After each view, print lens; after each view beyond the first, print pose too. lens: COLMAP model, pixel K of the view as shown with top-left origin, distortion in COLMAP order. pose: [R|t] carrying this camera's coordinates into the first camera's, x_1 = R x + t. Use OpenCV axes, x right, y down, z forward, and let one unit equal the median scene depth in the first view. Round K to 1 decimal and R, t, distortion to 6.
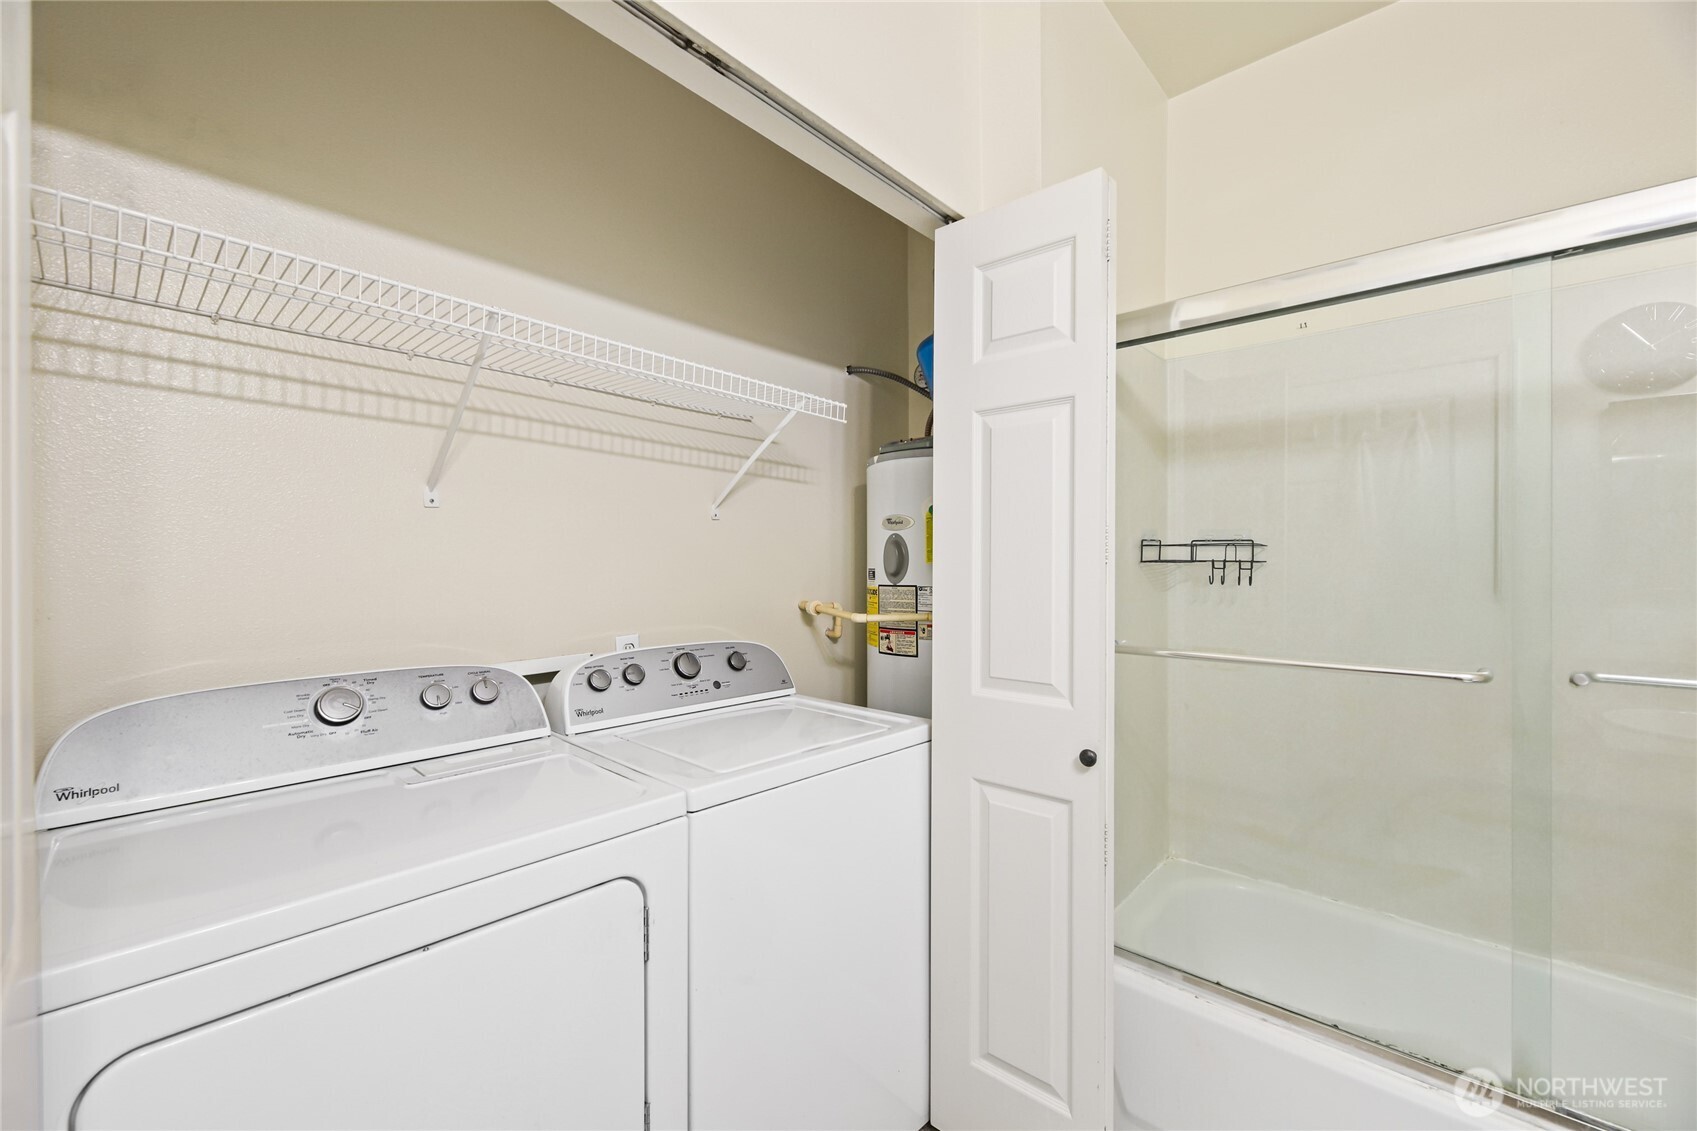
lens RADIAL K [[676.5, 0, 846.1], [0, 676.5, 562.0], [0, 0, 1]] dist [-0.003184, -0.000173]
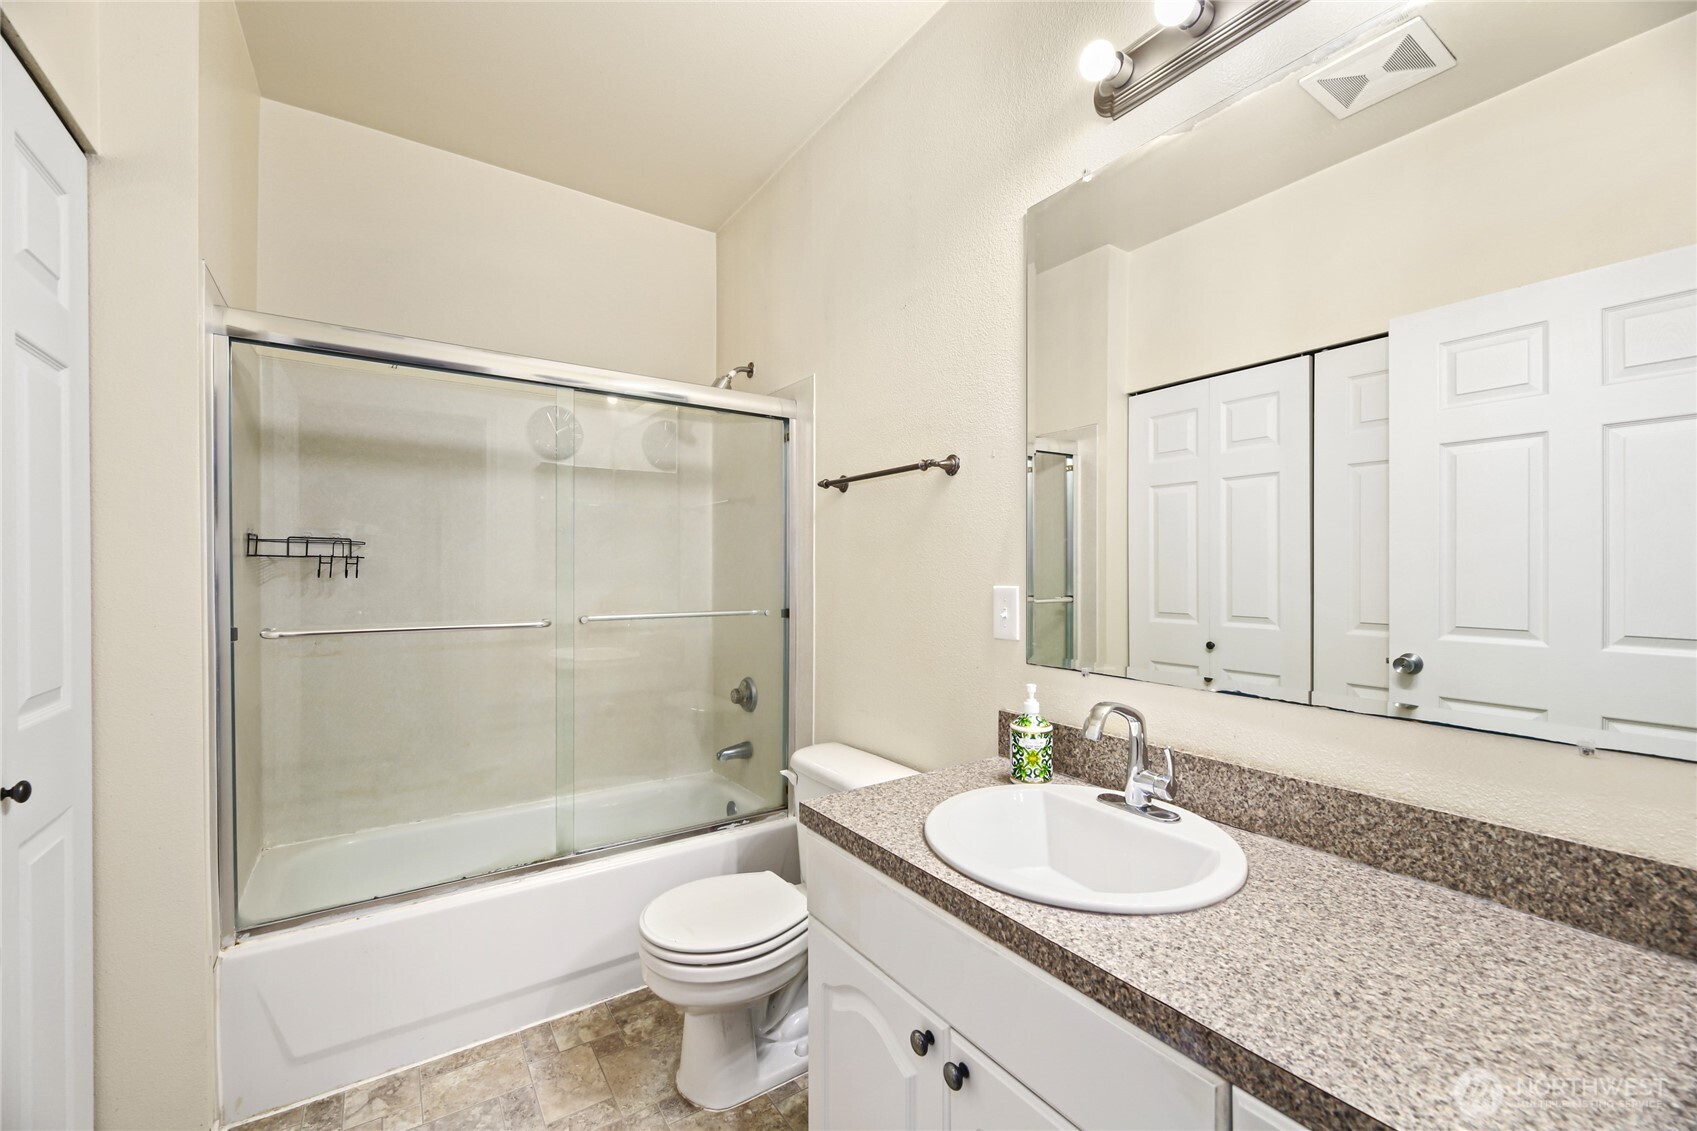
lens RADIAL K [[676.5, 0, 847.3], [0, 676.5, 565.8], [0, 0, 1]] dist [-0.003184, -0.000173]
pose [[0.234868, -0.005009, 0.972014, -0.313691], [-0.001079, 0.999985, 0.005414, 0.006607], [-0.972027, -0.002321, 0.234859, -0.089784]]
